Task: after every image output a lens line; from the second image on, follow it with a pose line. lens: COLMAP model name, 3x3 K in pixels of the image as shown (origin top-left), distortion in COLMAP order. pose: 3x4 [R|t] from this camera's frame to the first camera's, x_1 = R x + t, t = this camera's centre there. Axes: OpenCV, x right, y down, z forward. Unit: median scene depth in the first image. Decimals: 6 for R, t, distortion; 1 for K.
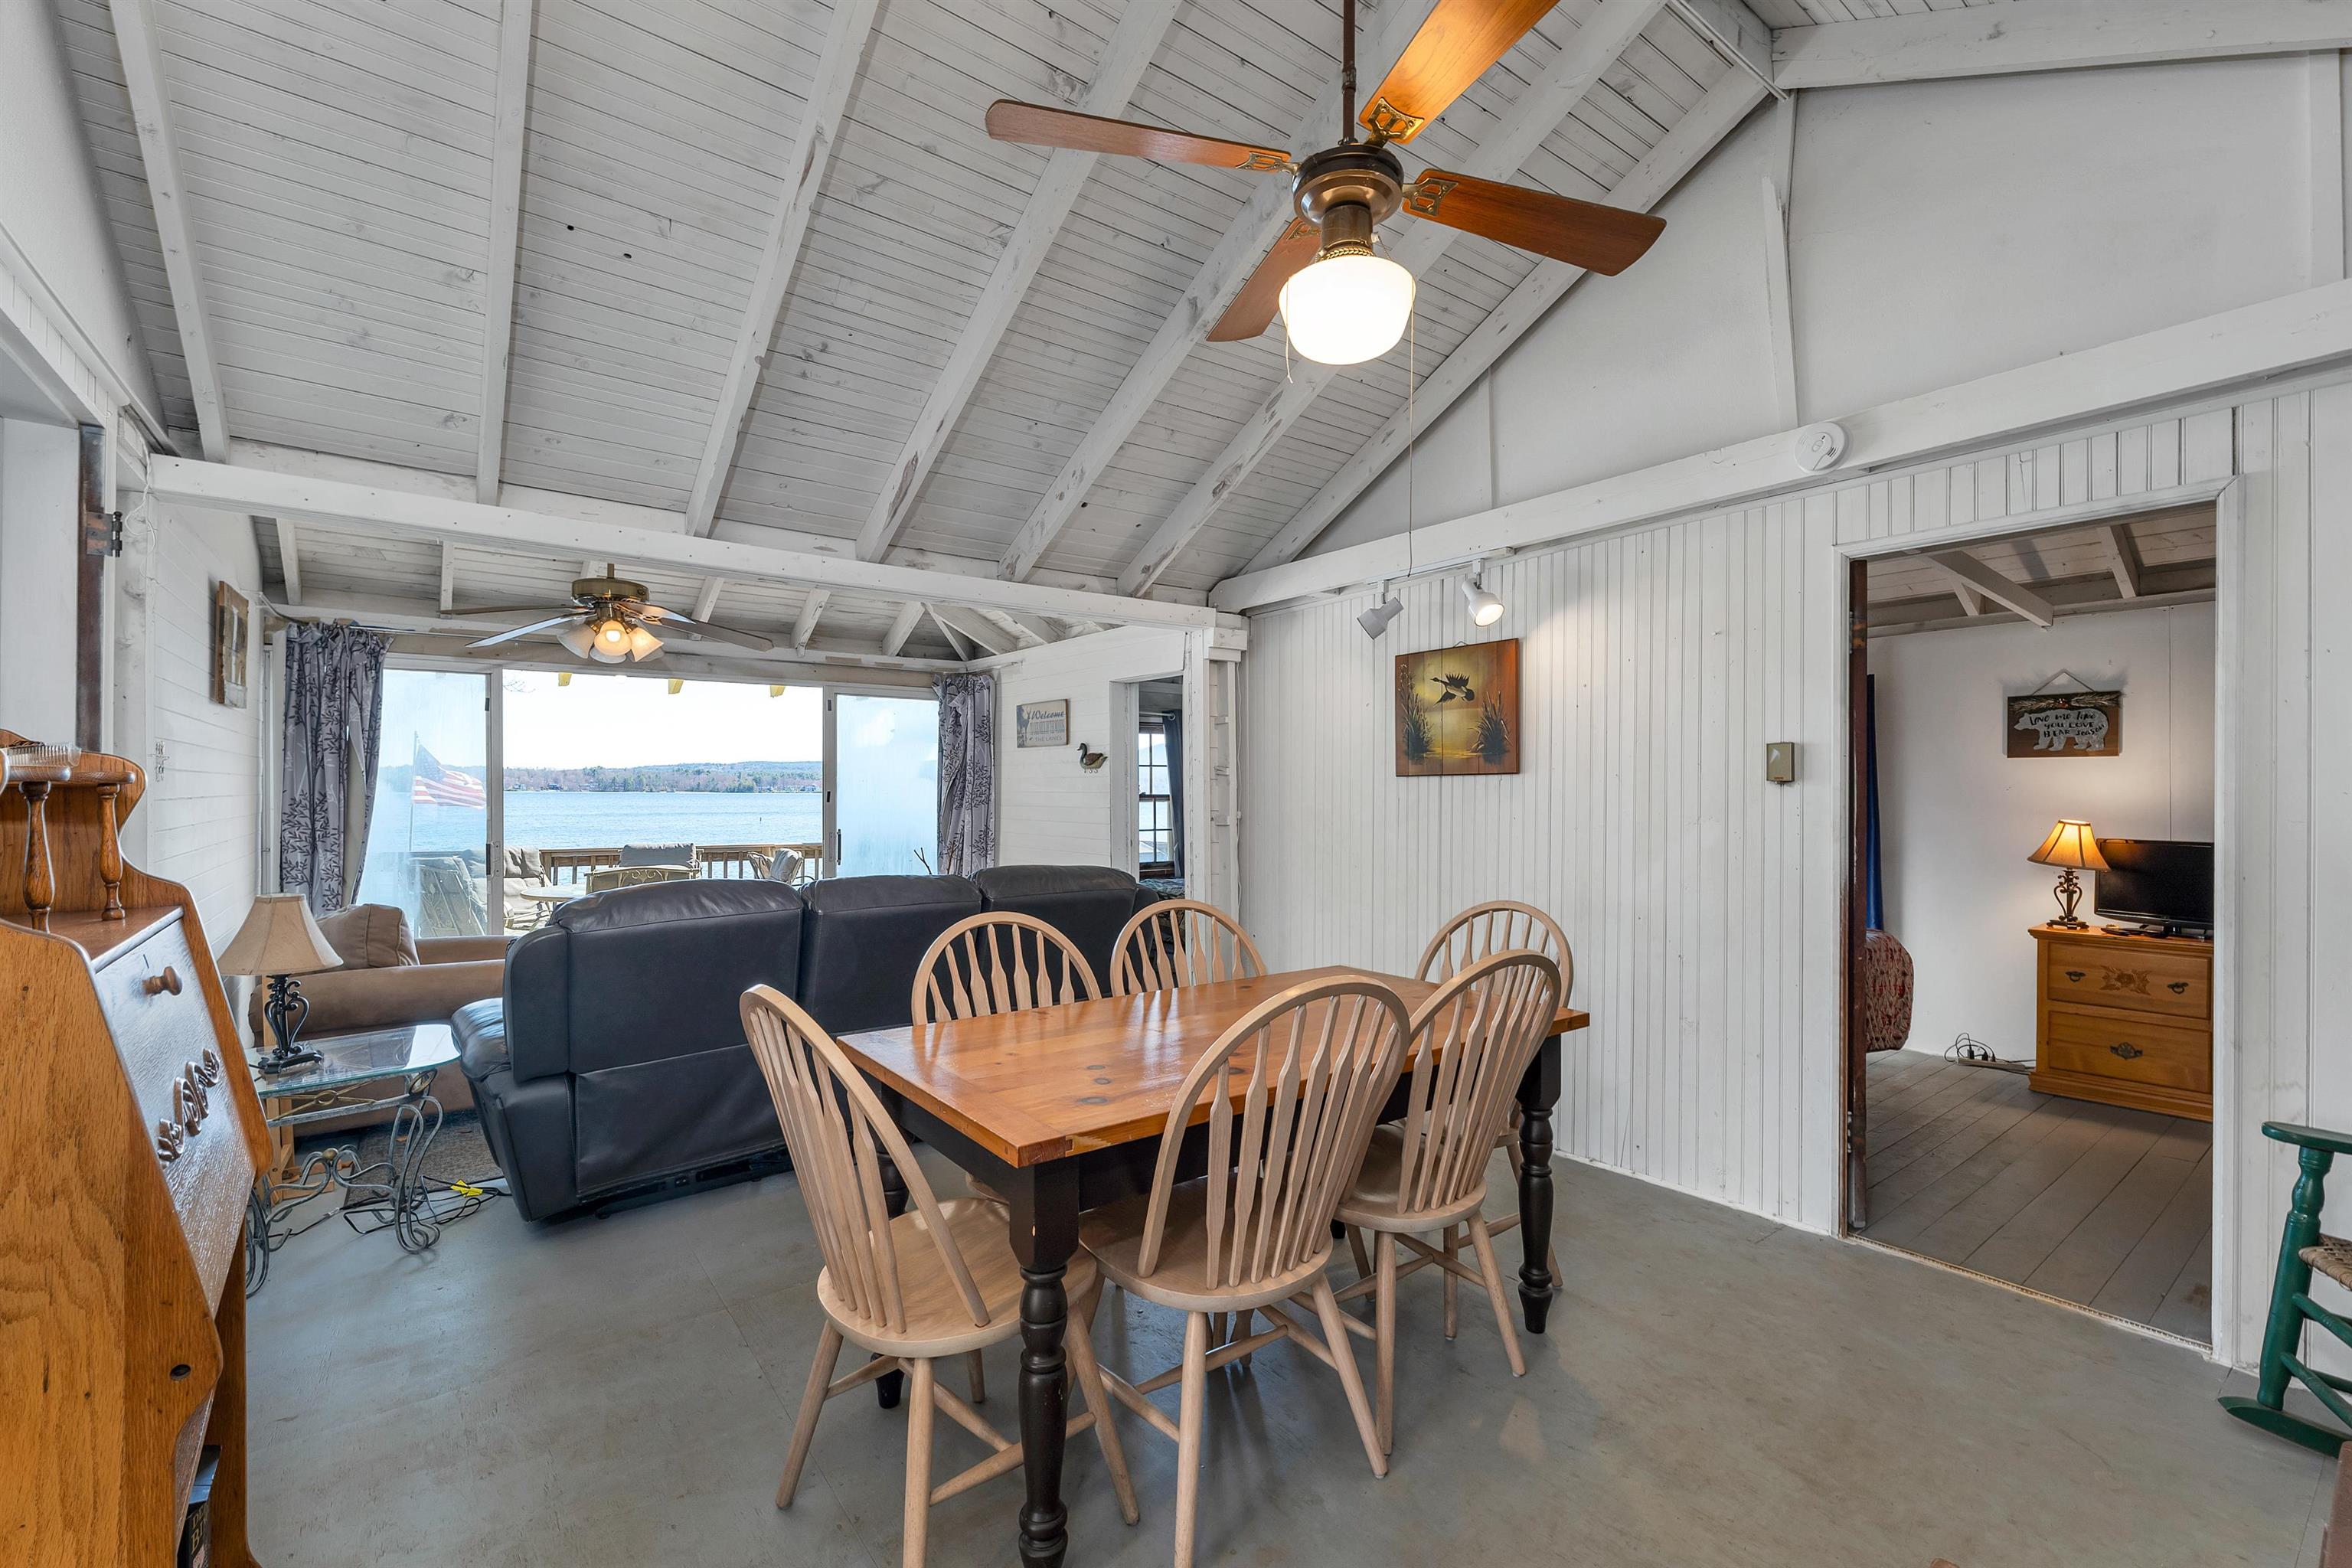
lens RADIAL K [[972.2, 0, 1192.3], [0, 972.2, 794.9], [0, 0, 1]] dist [0.000701, -0.000036]
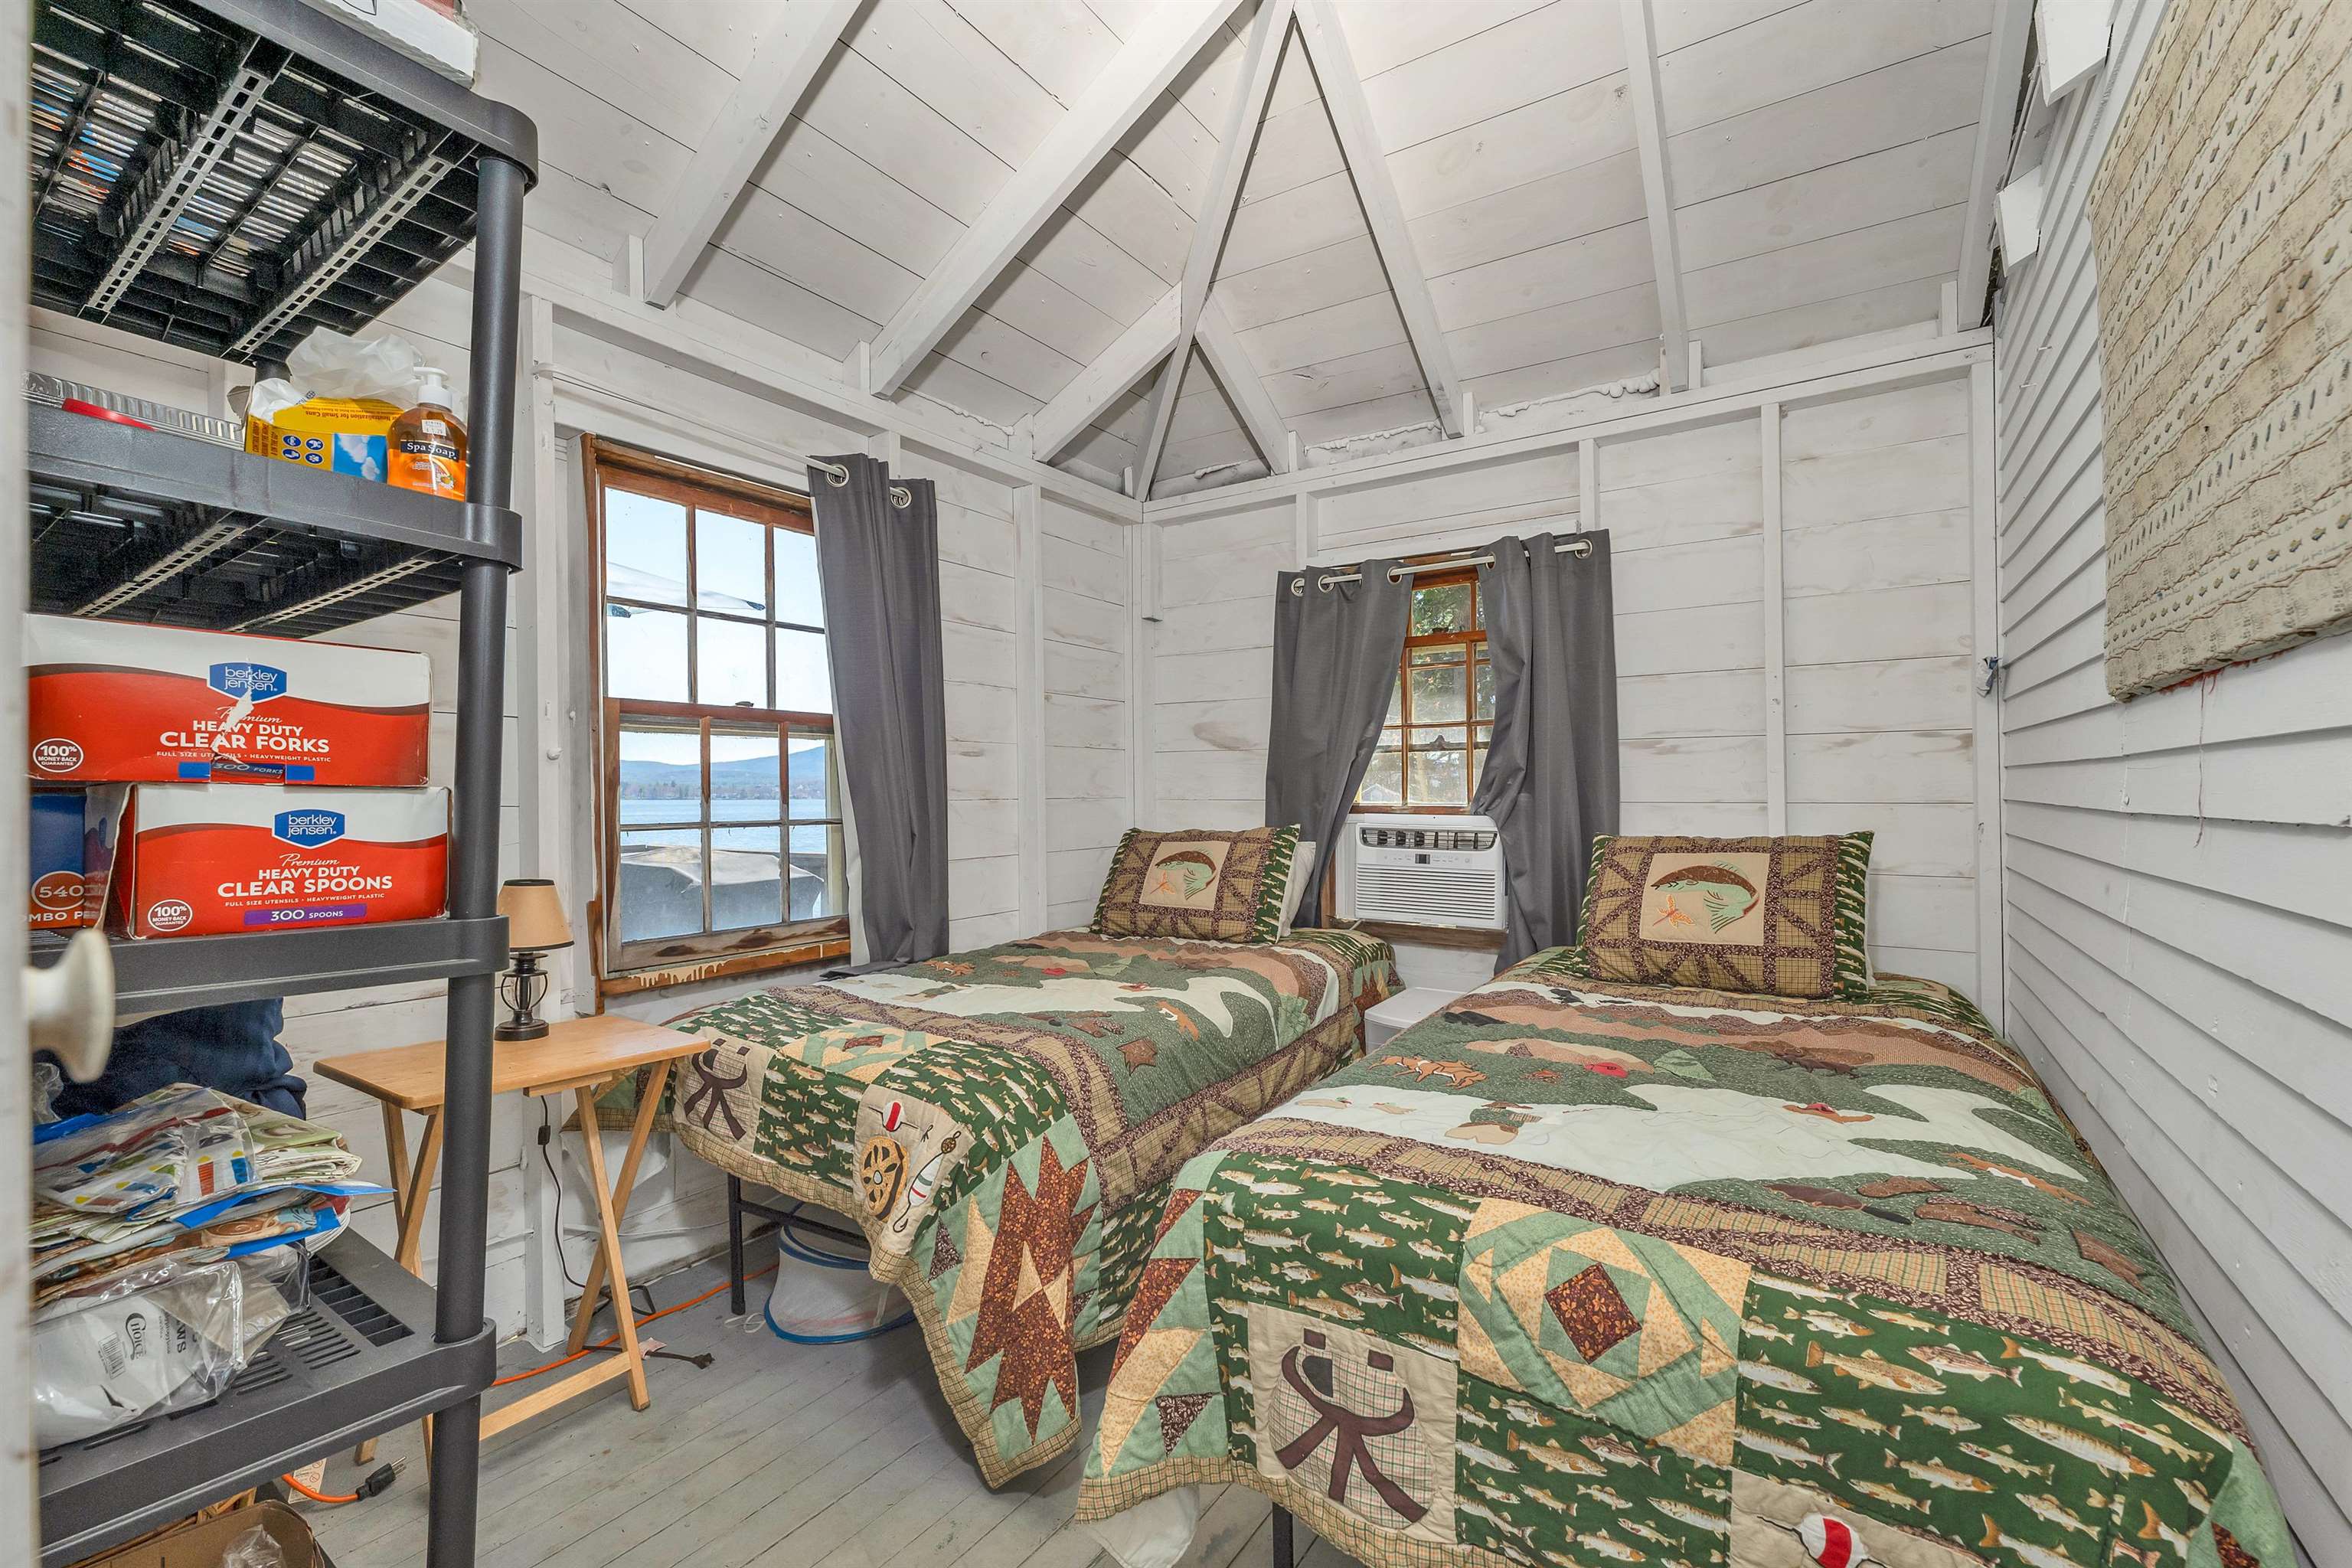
lens RADIAL K [[972.2, 0, 1171.4], [0, 972.2, 785.0], [0, 0, 1]] dist [0.000701, -0.000036]
pose [[0.945146, 0.001707, 0.326644, -0.030809], [0.002228, 0.999929, -0.011671, 0.040024], [-0.326641, 0.011759, 0.945075, 0.910287]]
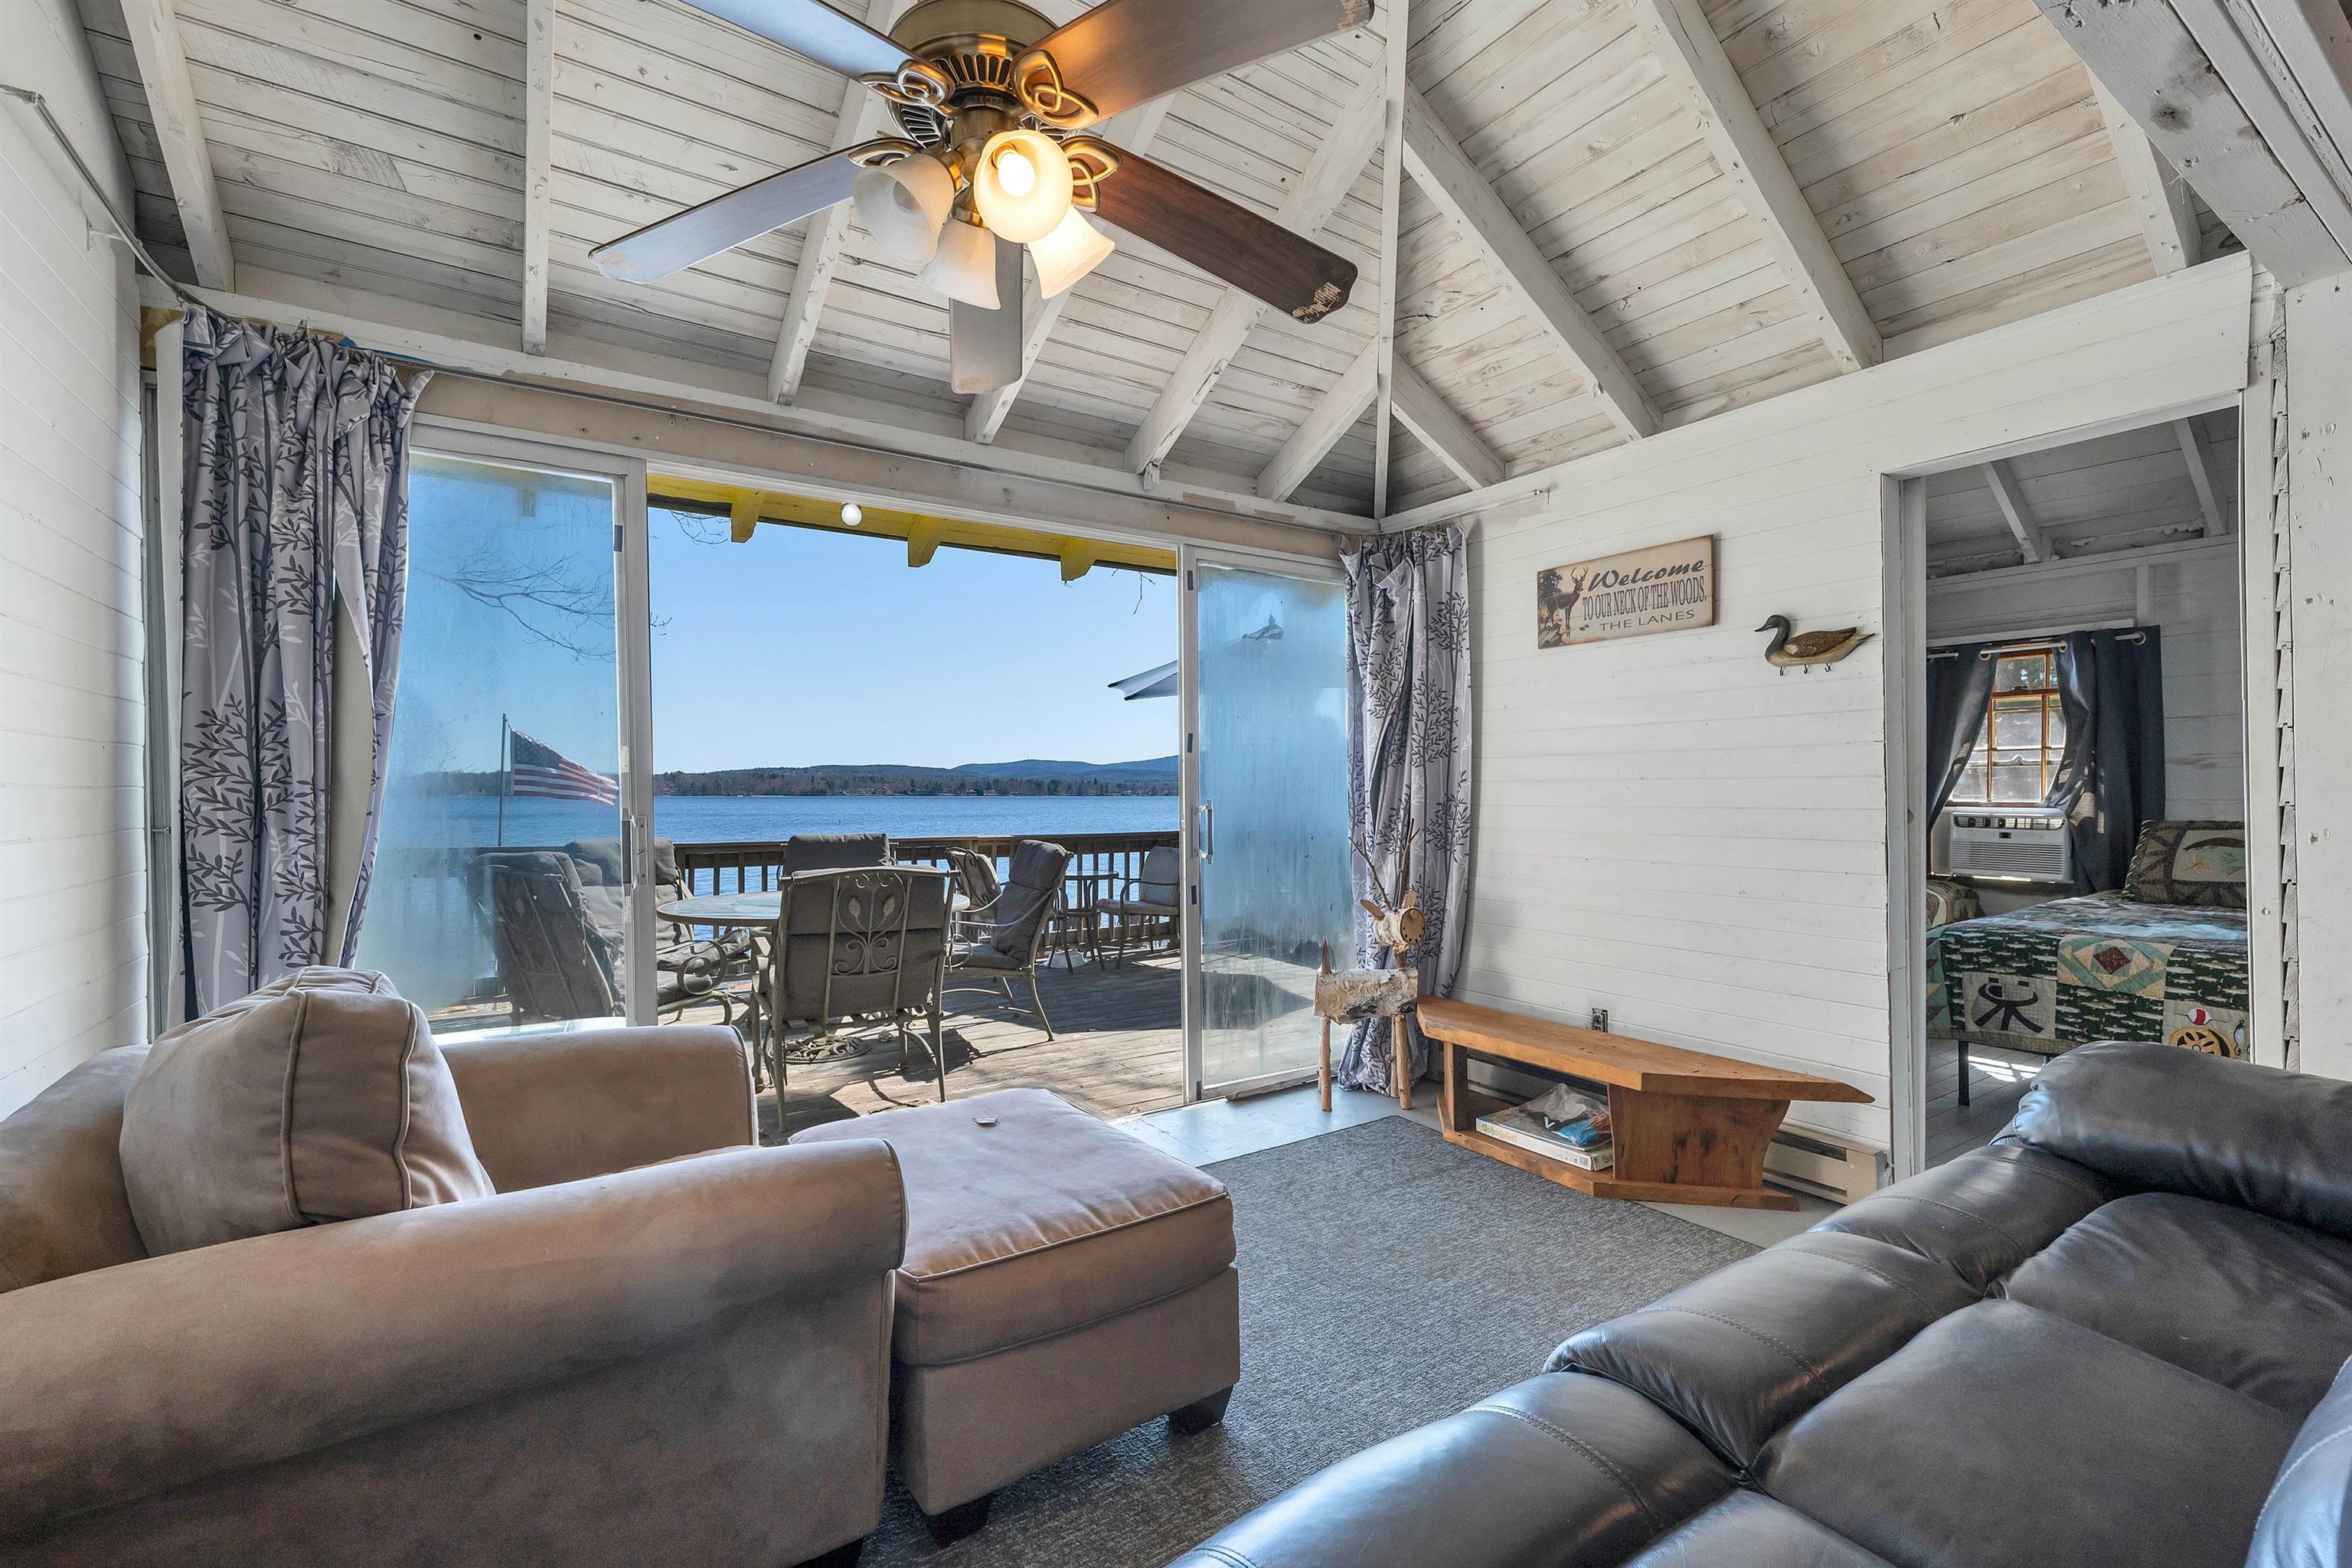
lens RADIAL K [[972.2, 0, 1188.1], [0, 972.2, 816.4], [0, 0, 1]] dist [0.000701, -0.000036]
pose [[0.997942, -0.004881, -0.063944, -0.376181], [0.006176, 0.999780, 0.020059, 0.036566], [0.063832, -0.020413, 0.997752, 0.486063]]
